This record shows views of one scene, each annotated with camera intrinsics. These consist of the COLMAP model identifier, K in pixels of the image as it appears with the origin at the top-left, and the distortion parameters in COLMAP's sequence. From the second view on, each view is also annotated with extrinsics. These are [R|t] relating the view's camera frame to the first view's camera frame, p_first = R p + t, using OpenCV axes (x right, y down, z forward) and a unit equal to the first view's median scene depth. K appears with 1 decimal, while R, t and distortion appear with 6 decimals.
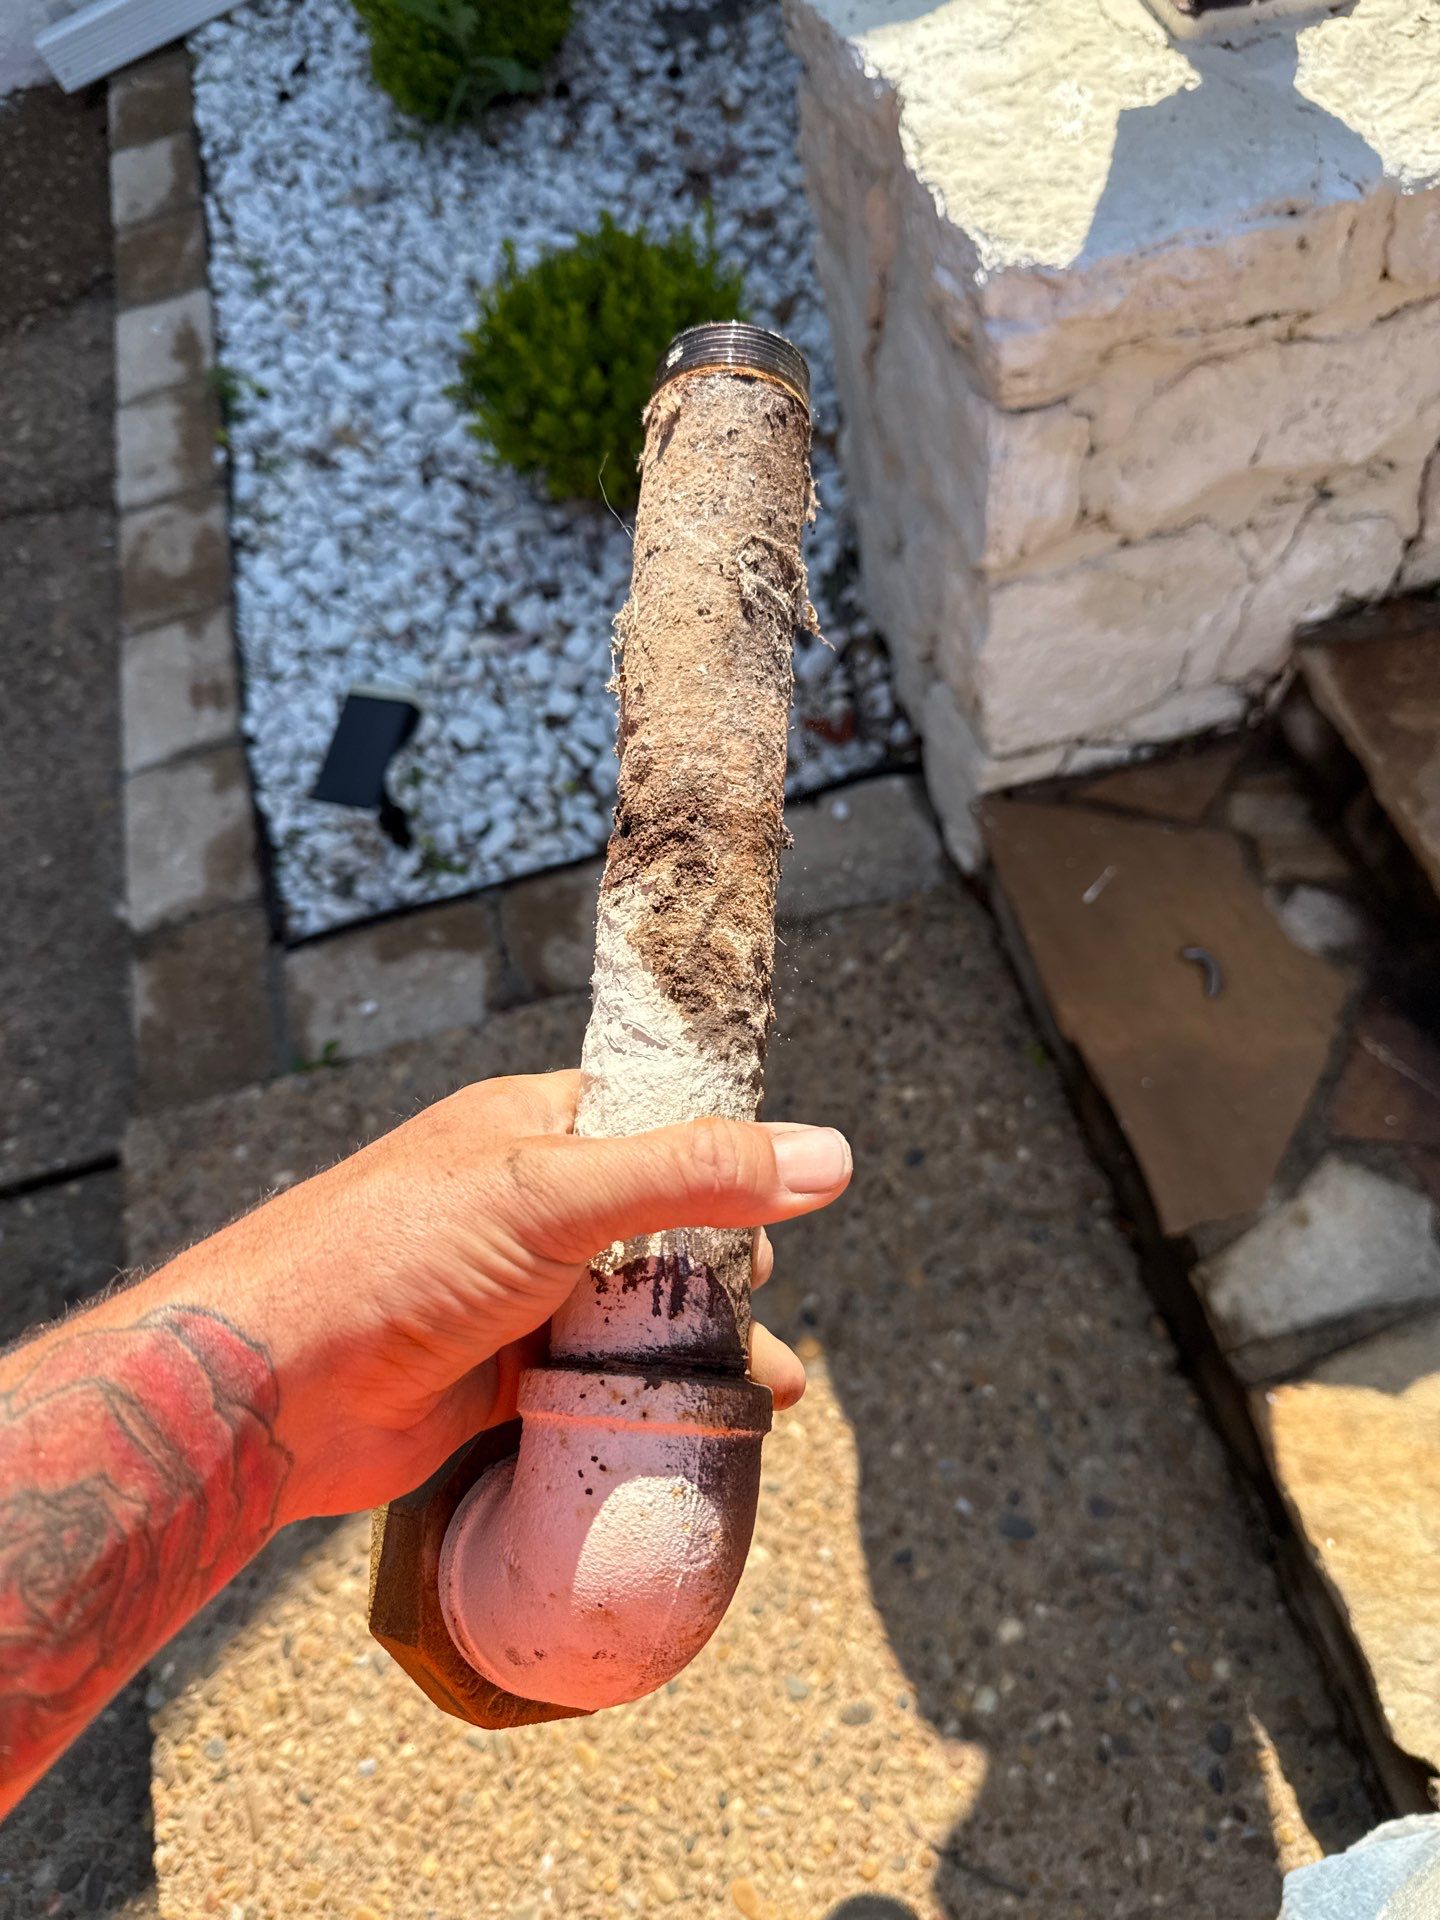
lens RADIAL K [[1465.4, 0, 701.4], [0, 1465.4, 957.3], [0, 0, 1]] dist [-0.001967, -0.091335]
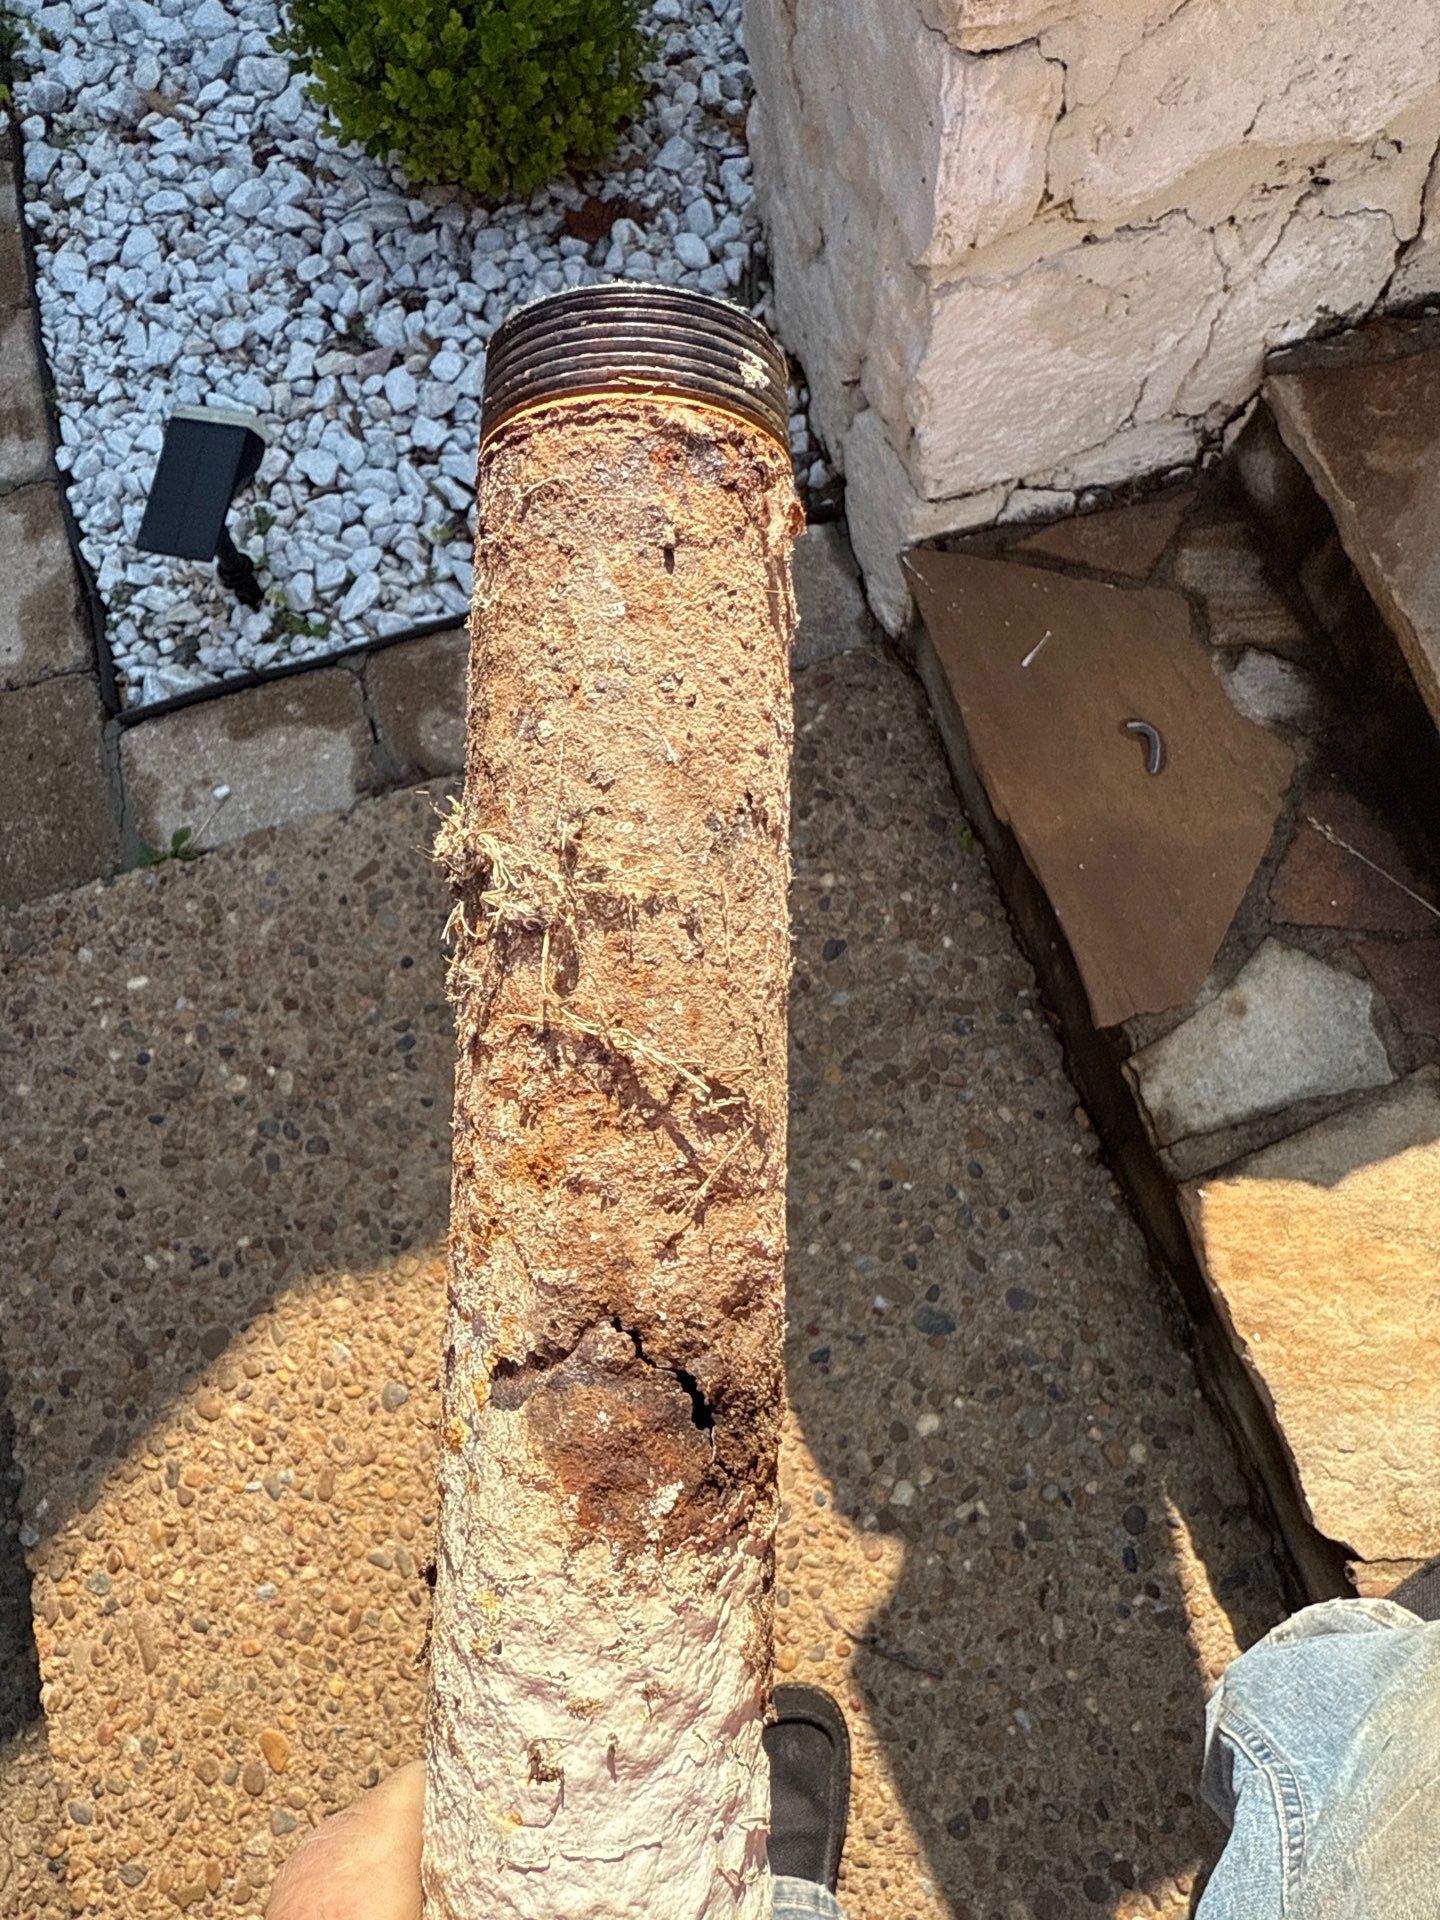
lens RADIAL K [[1364.2, 0, 721.9], [0, 1364.2, 954.7], [0, 0, 1]] dist [0.003741, -0.012399]
pose [[0.995596, -0.020562, 0.091470, -0.004430], [0.004732, 0.985429, 0.170019, -0.007581], [-0.093633, -0.168837, 0.981186, 0.156094]]
